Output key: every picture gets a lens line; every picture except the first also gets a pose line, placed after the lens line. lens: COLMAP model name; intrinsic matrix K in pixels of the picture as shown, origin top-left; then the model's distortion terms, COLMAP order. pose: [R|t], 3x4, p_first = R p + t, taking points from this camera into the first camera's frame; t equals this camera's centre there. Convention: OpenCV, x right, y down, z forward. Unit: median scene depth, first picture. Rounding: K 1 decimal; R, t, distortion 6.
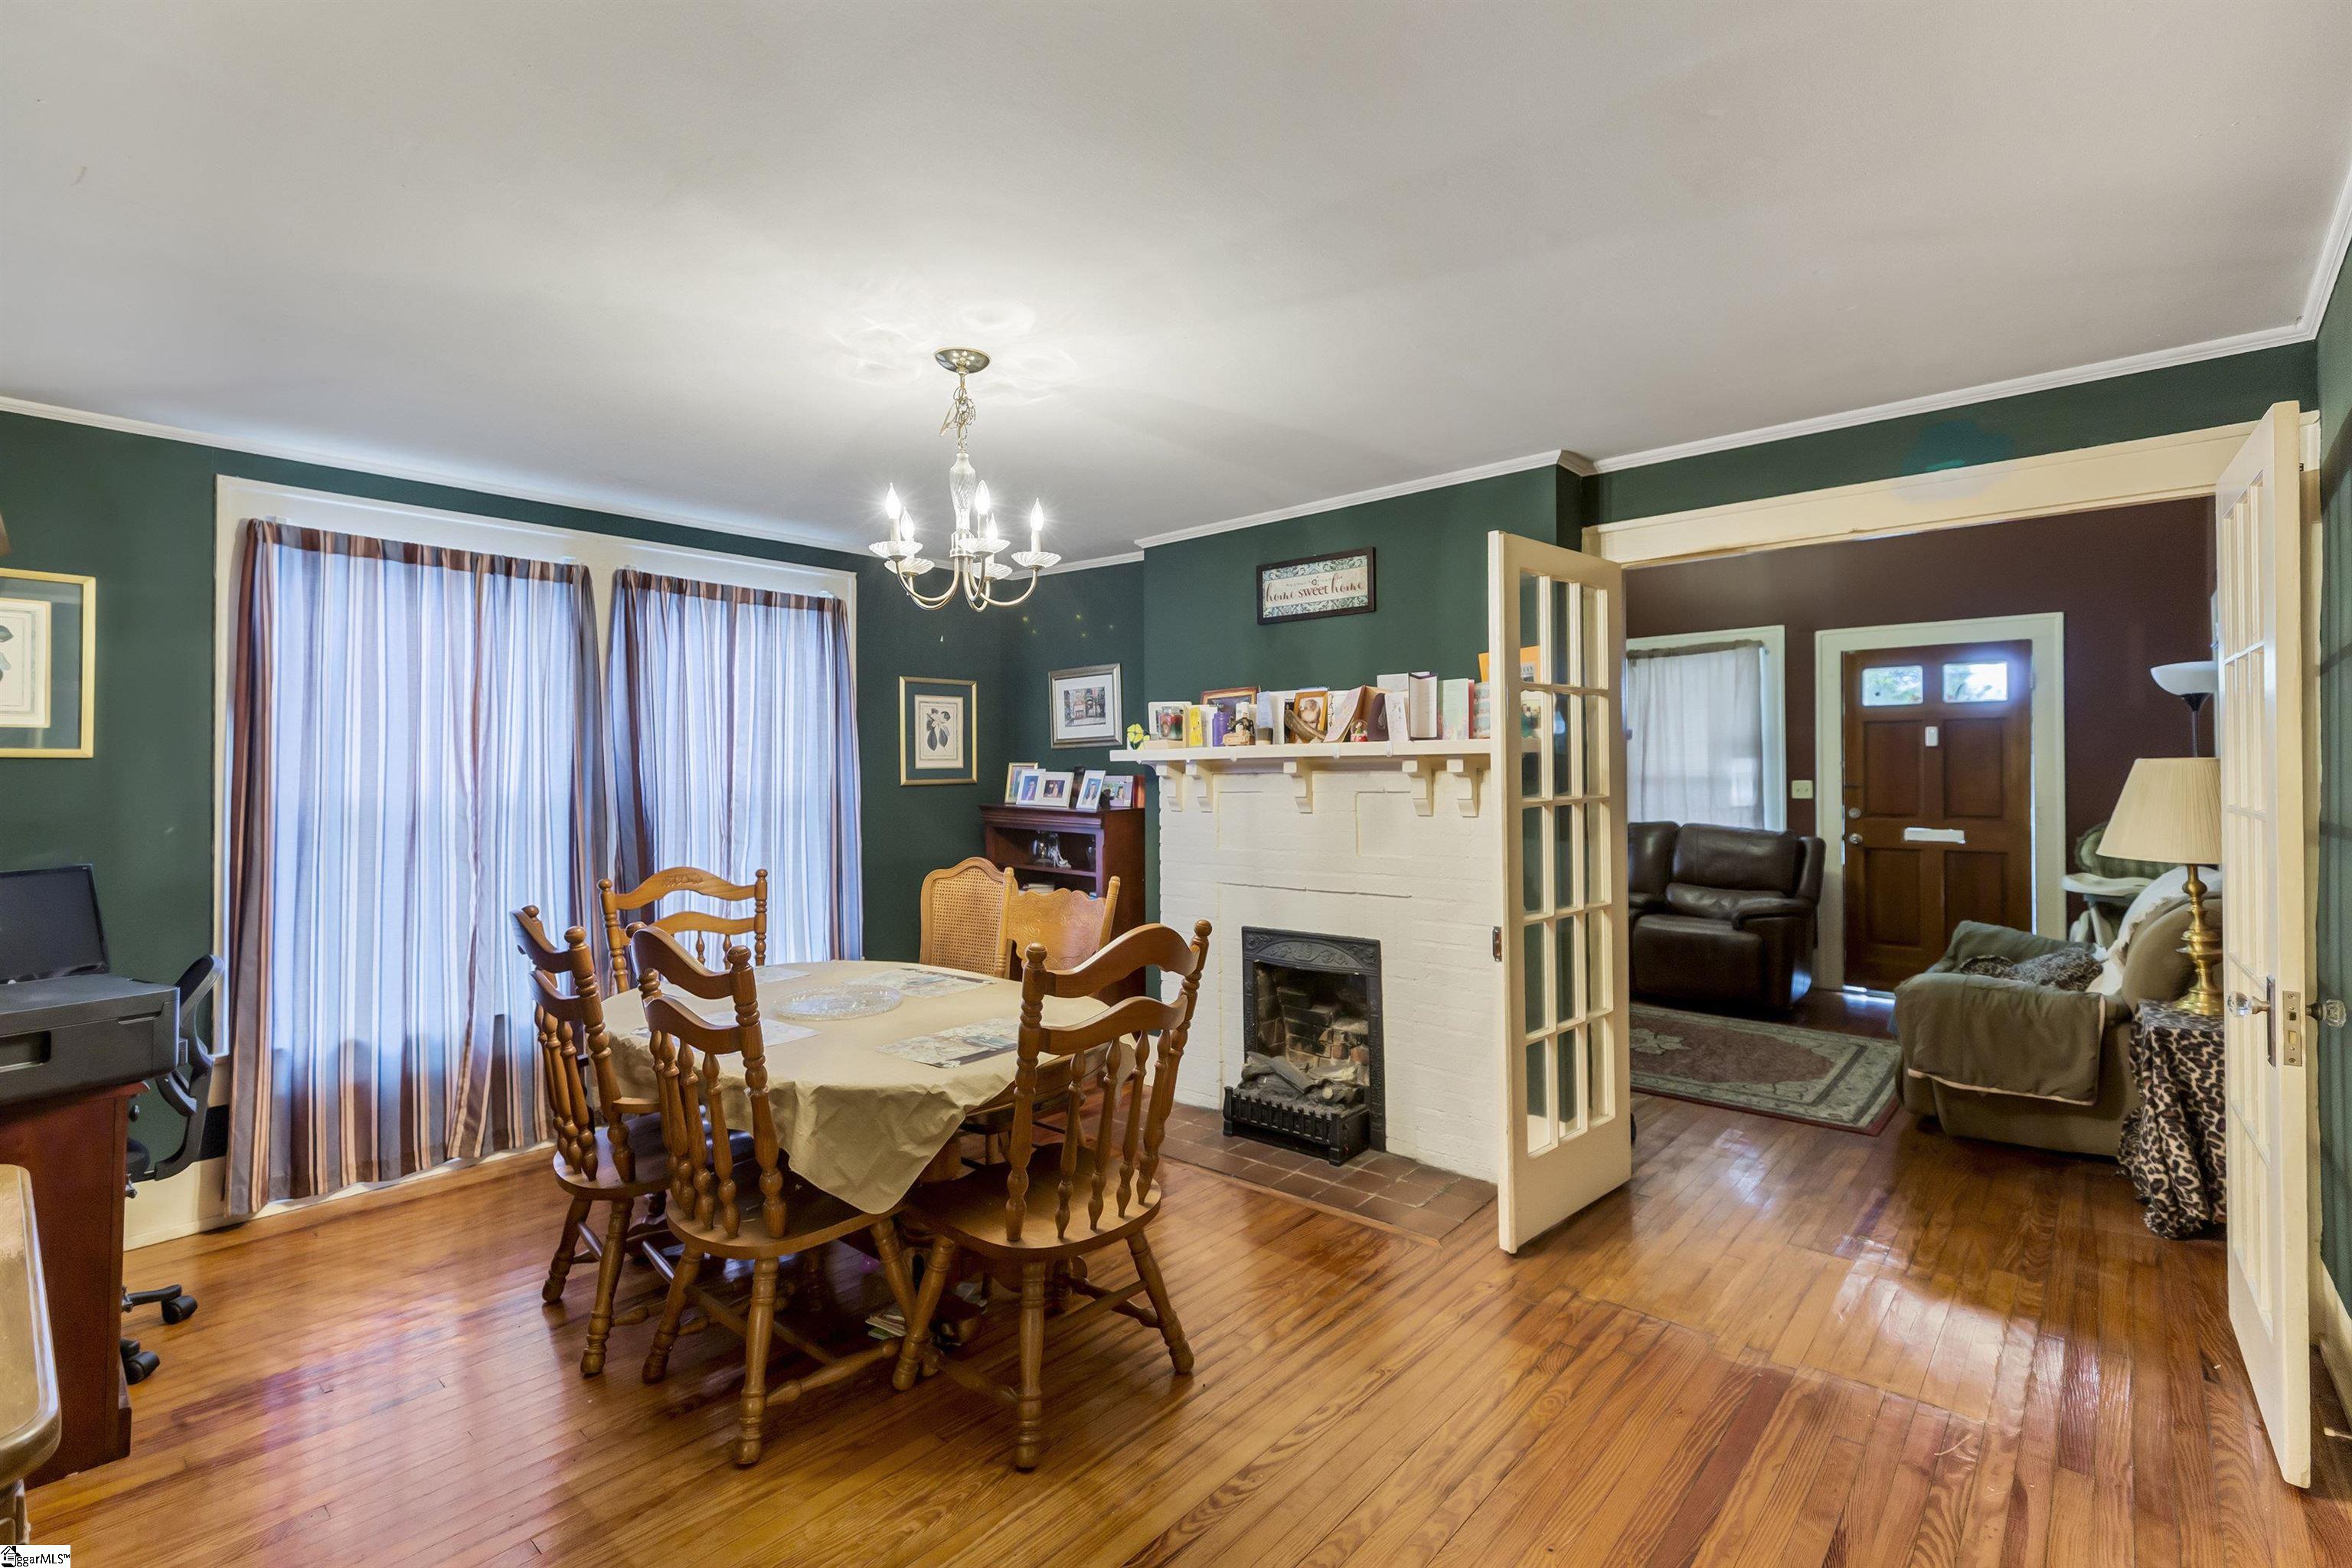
lens RADIAL K [[1060.6, 0, 1180.2], [0, 1060.6, 757.0], [0, 0, 1]] dist [0.002127, 0.000339]
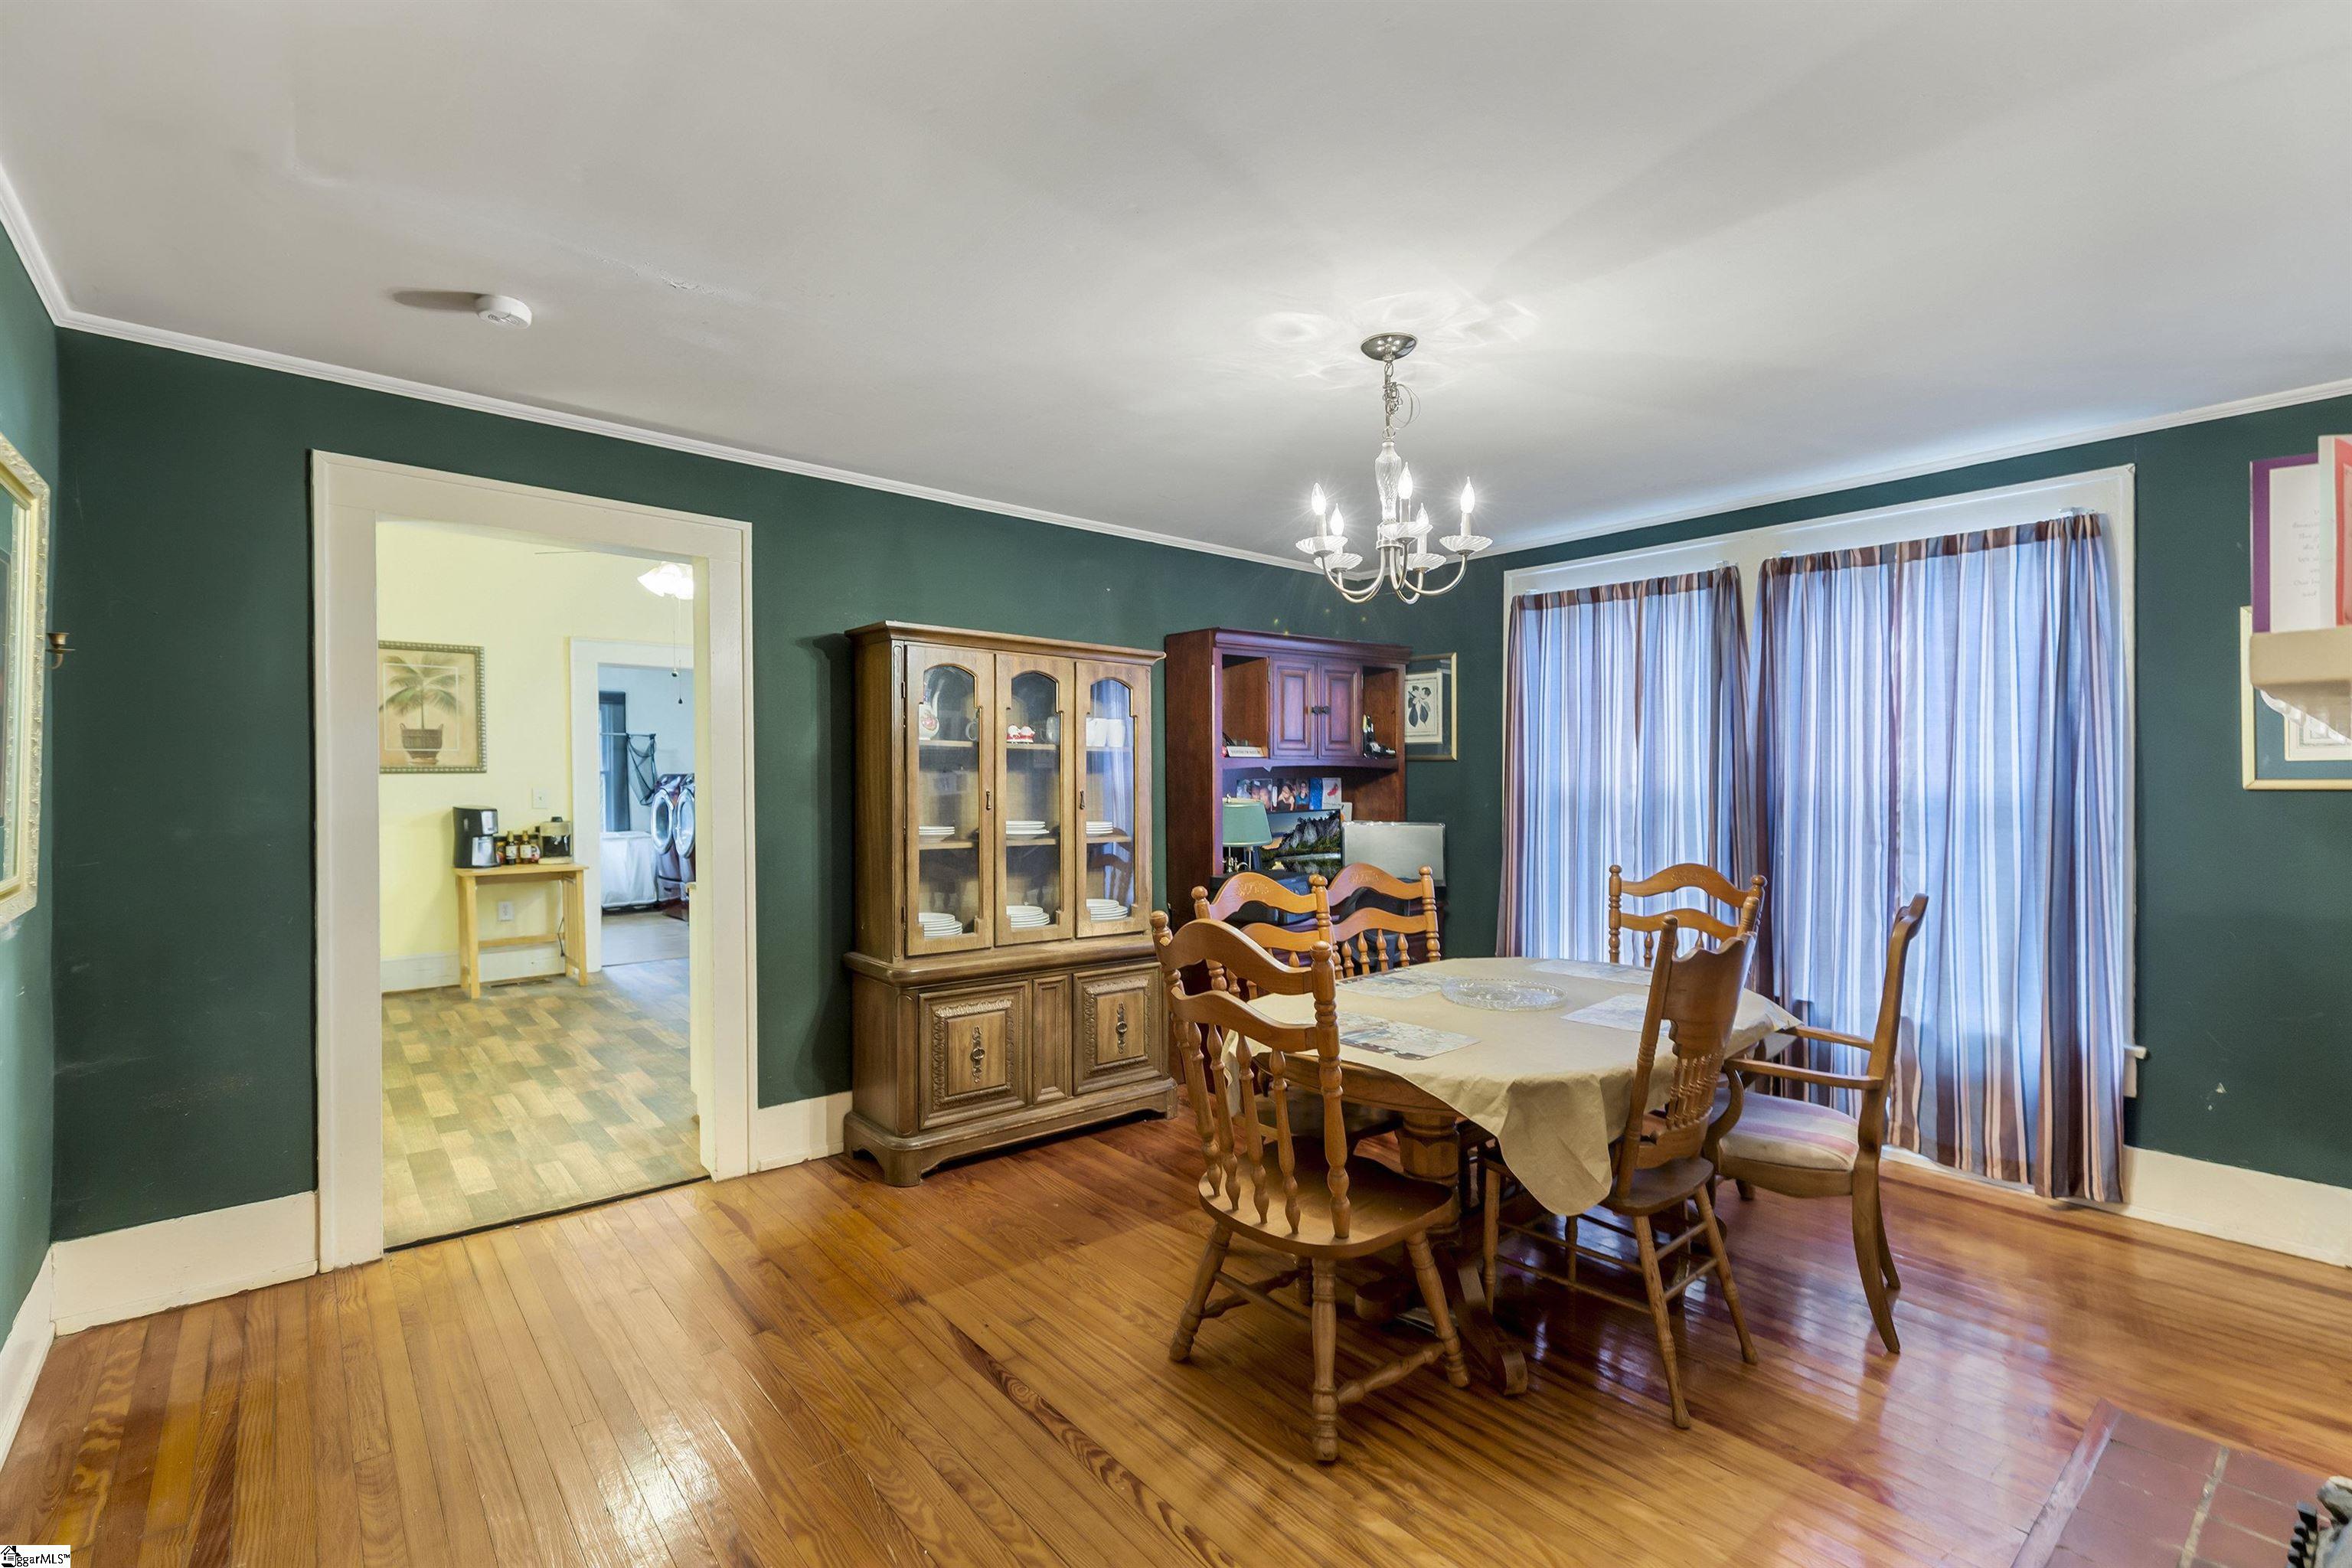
lens RADIAL K [[1030.7, 0, 1176.0], [0, 1030.7, 784.0], [0, 0, 1]] dist [-0.002545, -0.000367]
pose [[-0.144091, 0.009849, -0.989515, 0.586563], [0.011819, 0.999896, 0.008231, 0.018377], [0.989494, -0.010509, -0.144192, 0.707304]]
